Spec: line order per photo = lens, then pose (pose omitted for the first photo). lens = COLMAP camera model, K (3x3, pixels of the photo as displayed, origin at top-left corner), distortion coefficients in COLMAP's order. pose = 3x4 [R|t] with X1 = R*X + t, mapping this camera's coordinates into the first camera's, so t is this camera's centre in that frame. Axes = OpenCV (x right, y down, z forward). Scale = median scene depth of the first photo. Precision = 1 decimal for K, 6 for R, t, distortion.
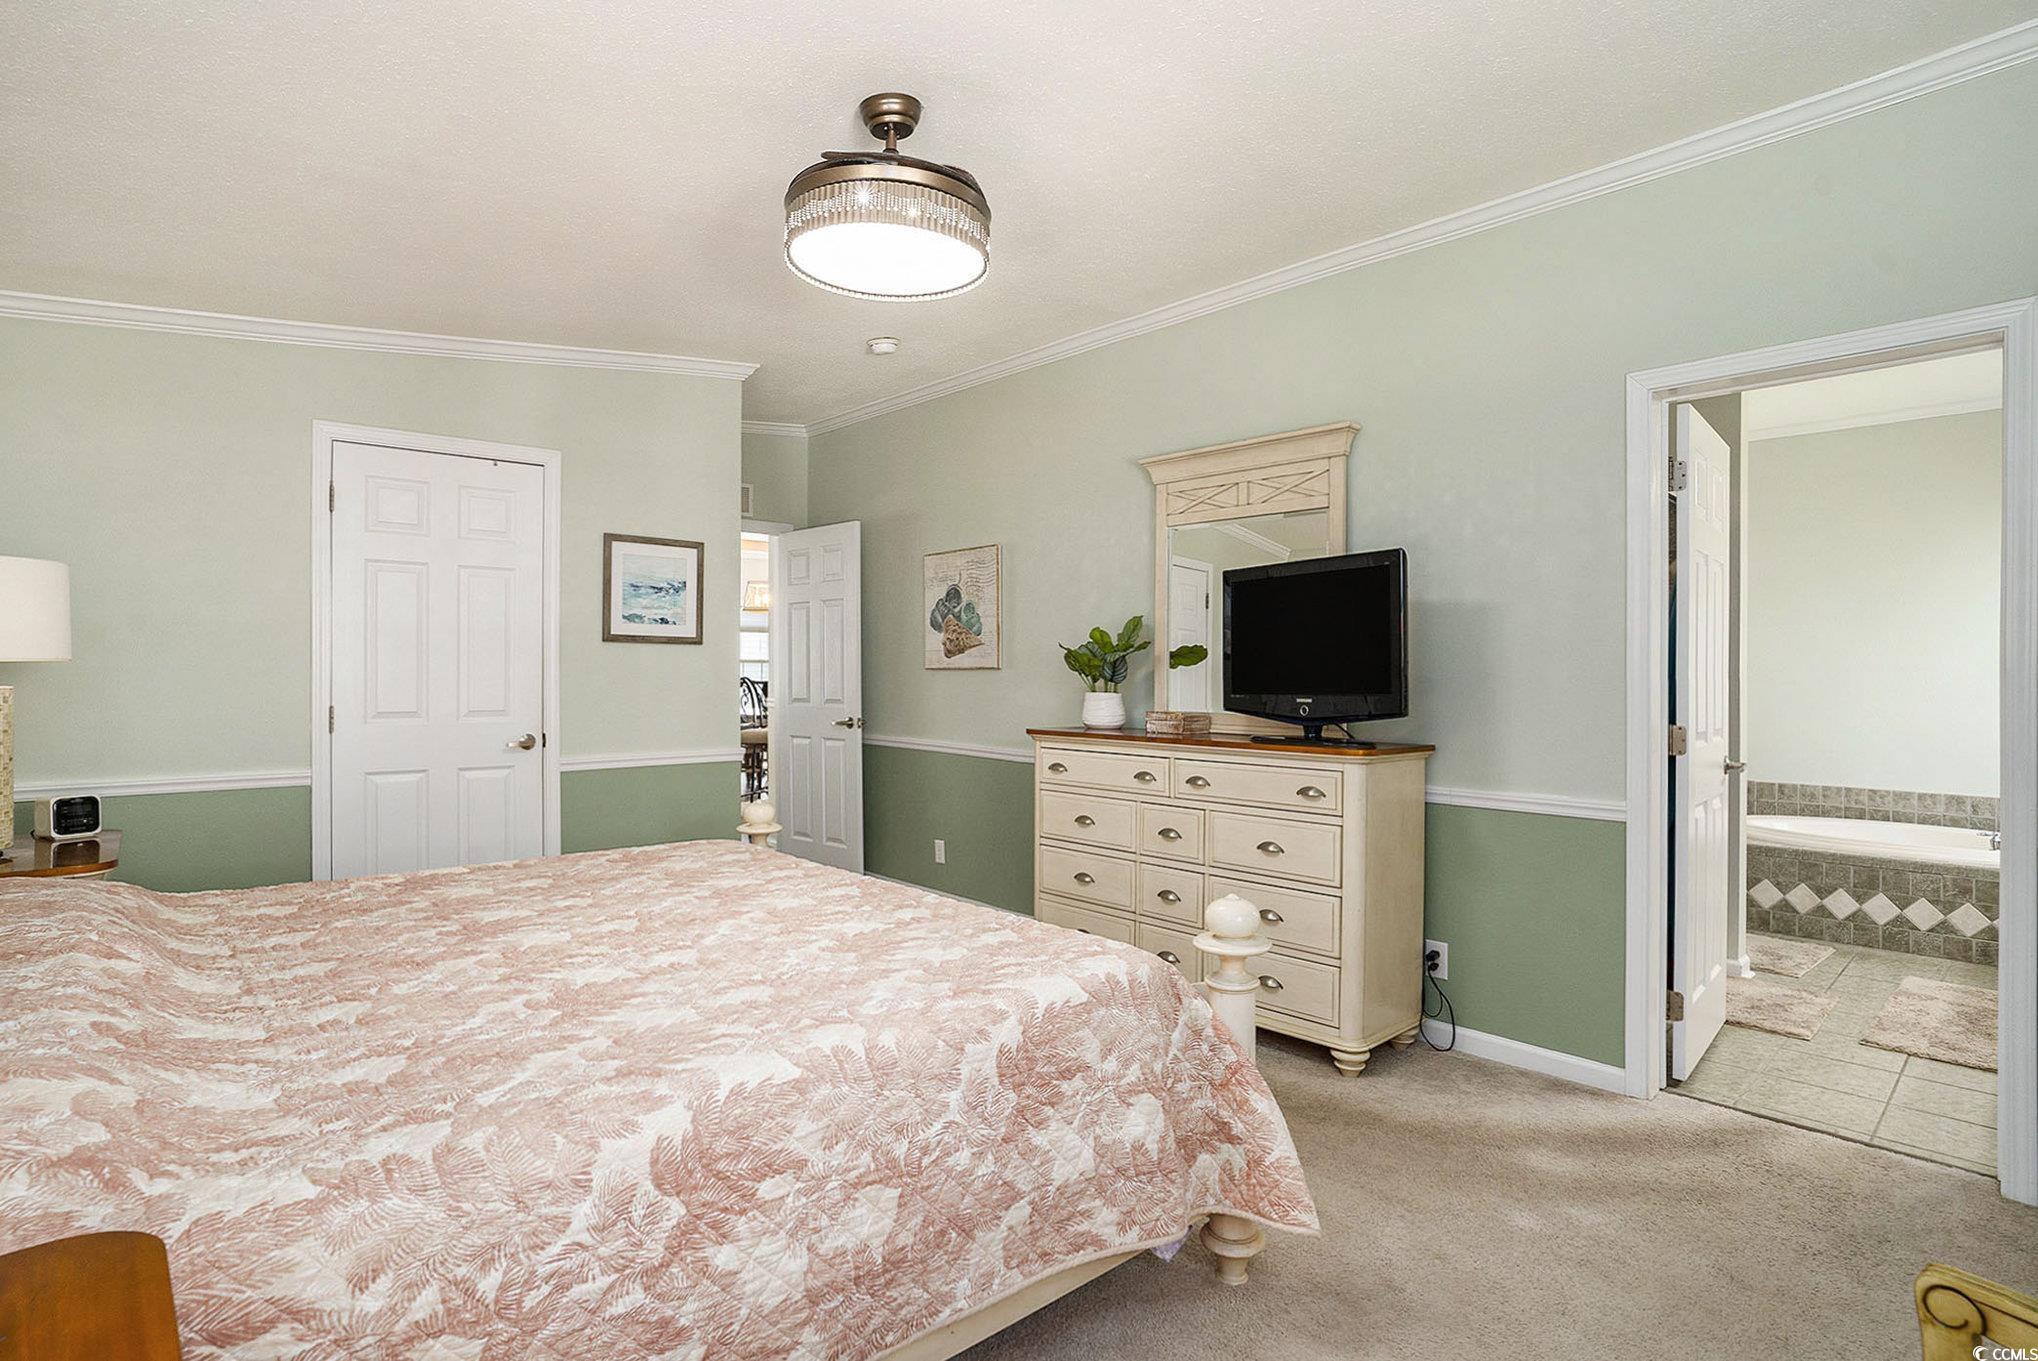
lens RADIAL K [[1014.4, 0, 1020.4], [0, 1014.4, 688.9], [0, 0, 1]] dist [-0.038101, 0.003214]
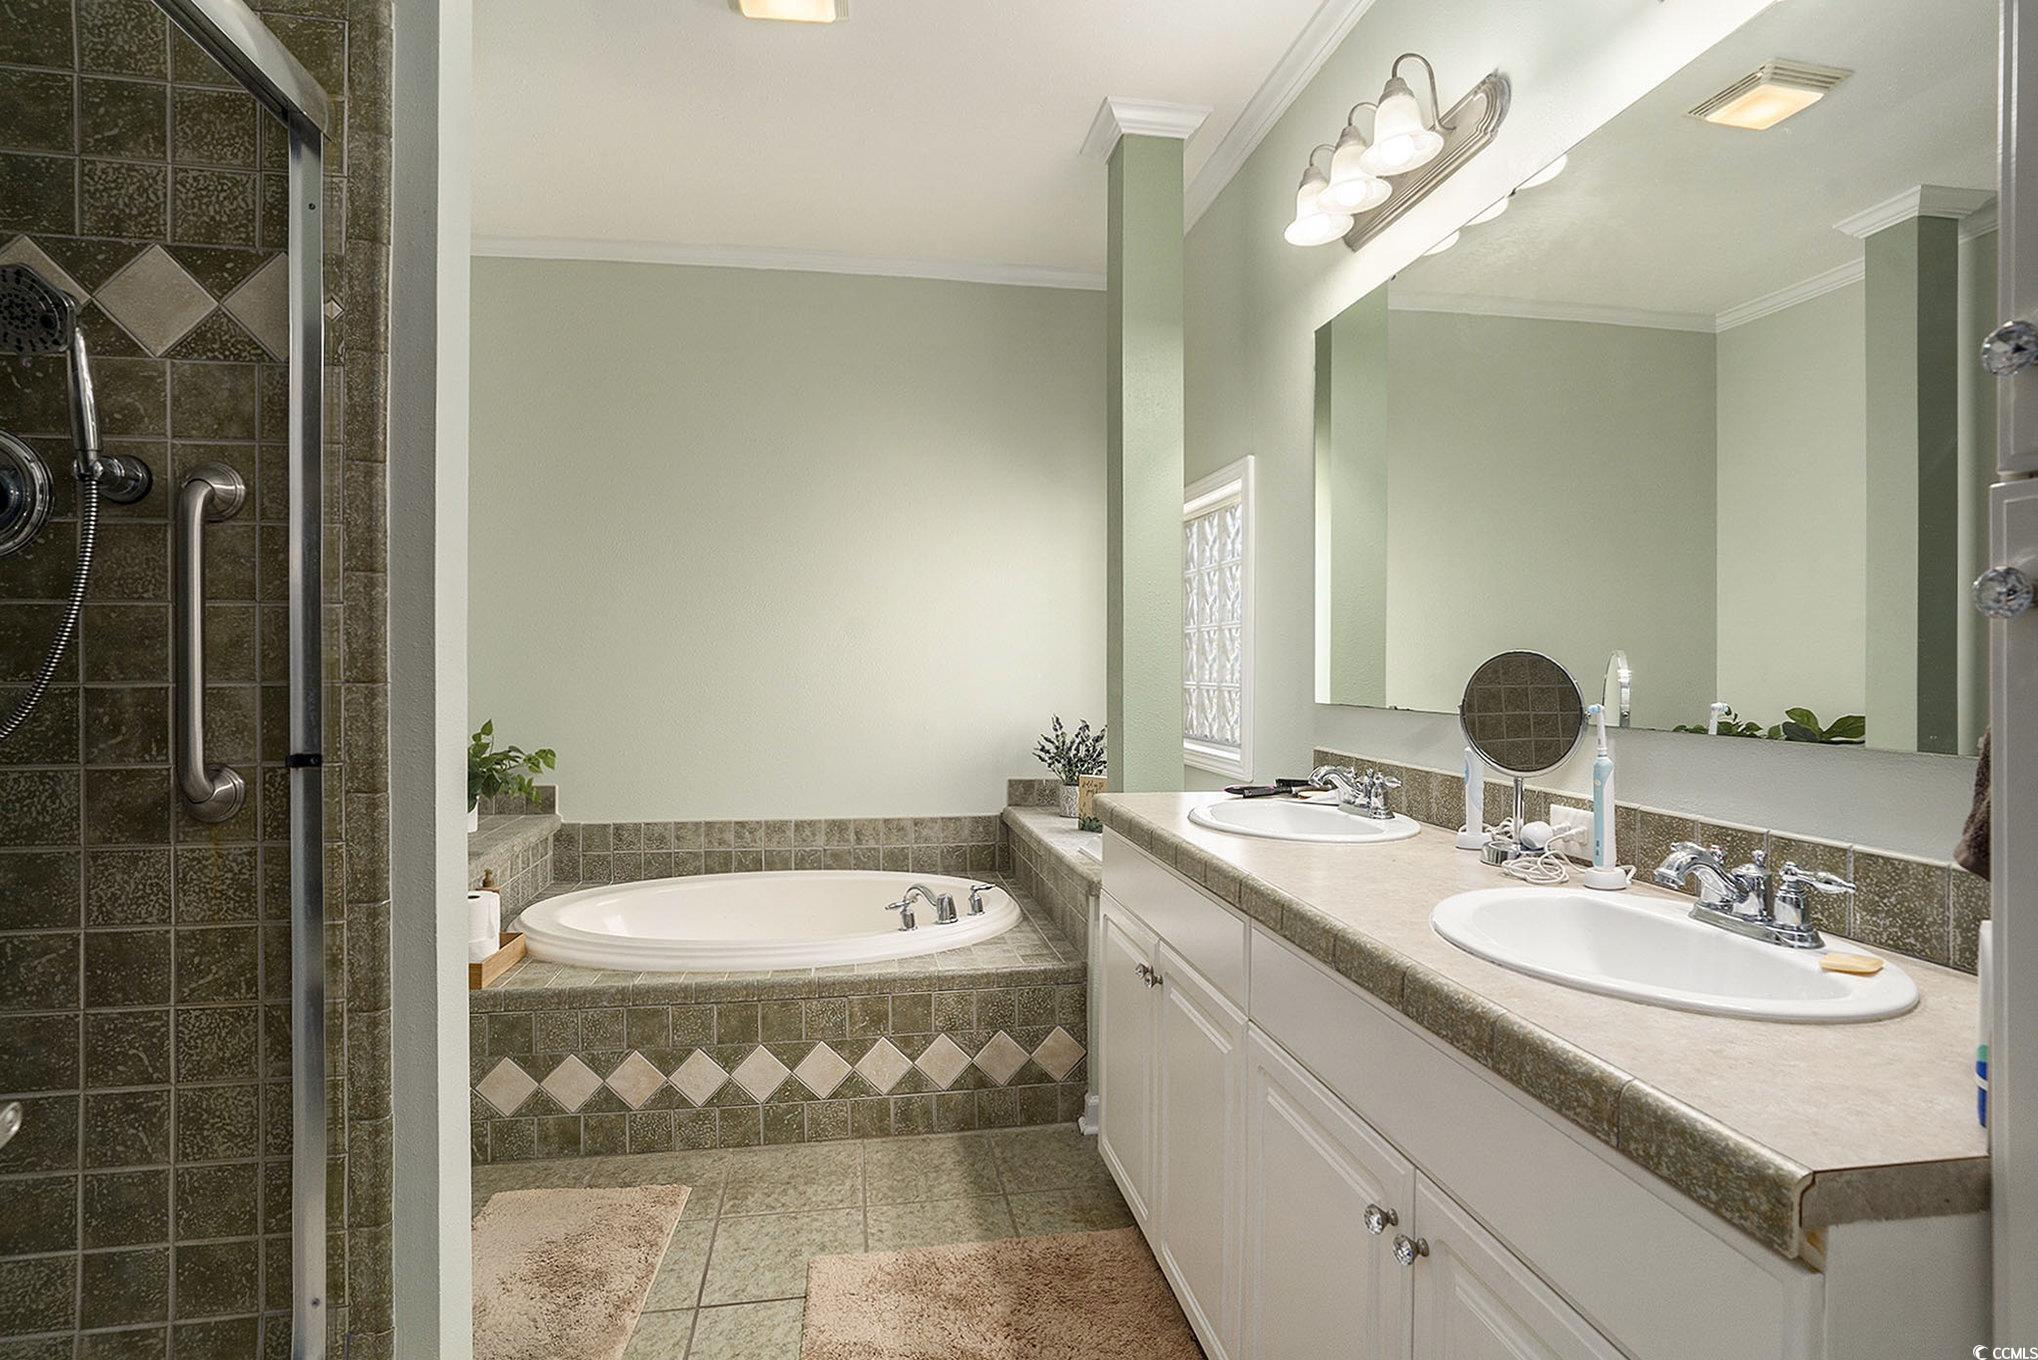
lens RADIAL K [[1014.4, 0, 1020.4], [0, 1014.4, 674.9], [0, 0, 1]] dist [-0.038101, 0.003214]
pose [[0.547603, -0.005937, 0.836717, 0.474353], [0.000829, 0.999978, 0.006553, -0.000598], [-0.836738, -0.002895, 0.547596, 0.559770]]
